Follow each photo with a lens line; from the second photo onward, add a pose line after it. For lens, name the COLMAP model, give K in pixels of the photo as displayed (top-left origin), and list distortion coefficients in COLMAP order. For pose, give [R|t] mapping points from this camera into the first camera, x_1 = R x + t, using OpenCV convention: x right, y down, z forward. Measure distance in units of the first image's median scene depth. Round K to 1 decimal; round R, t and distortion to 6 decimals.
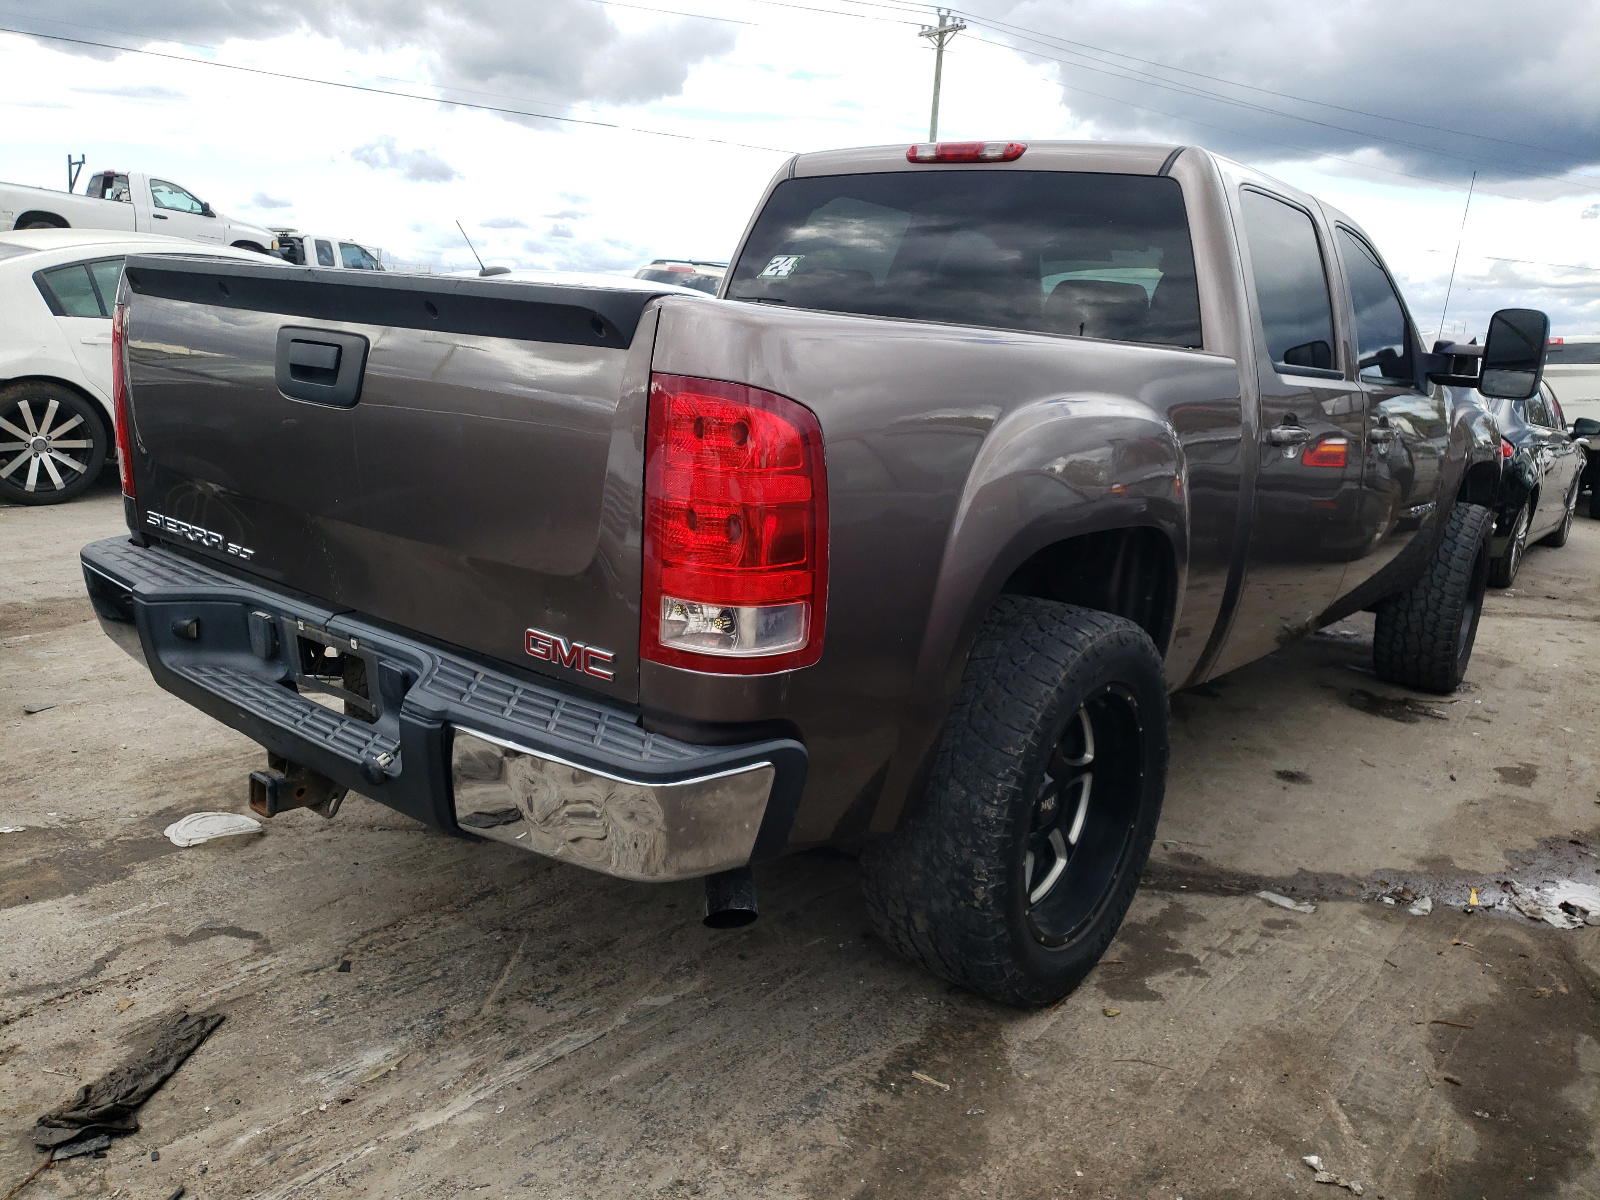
lens RADIAL K [[1255.2, 0, 800.0], [0, 1255.2, 600.0], [0, 0, 1]] dist [0.024377, 0.005212]
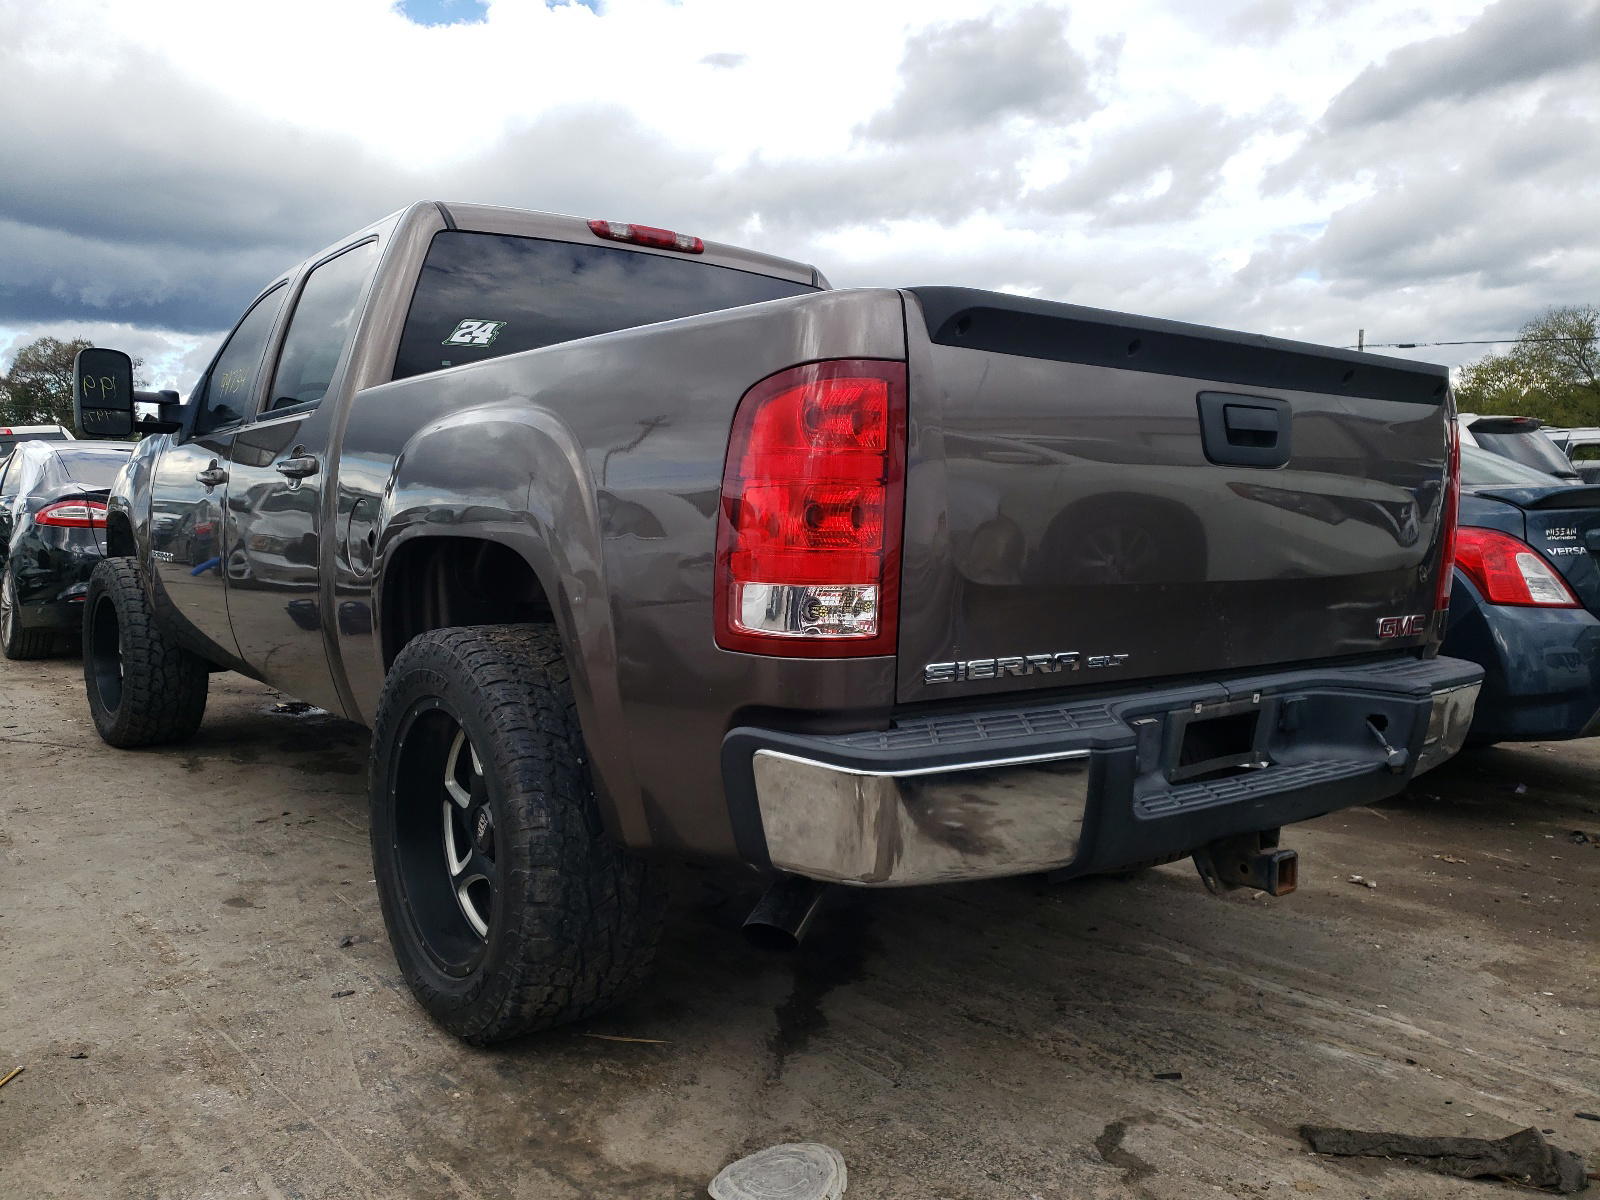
lens RADIAL K [[1255.2, 0, 800.0], [0, 1255.2, 600.0], [0, 0, 1]] dist [0.024377, 0.005212]
pose [[0.229564, -0.151659, 0.961405, -1.393417], [0.214925, 0.971300, 0.101900, -0.224663], [-0.949267, 0.183237, 0.255570, 1.053975]]
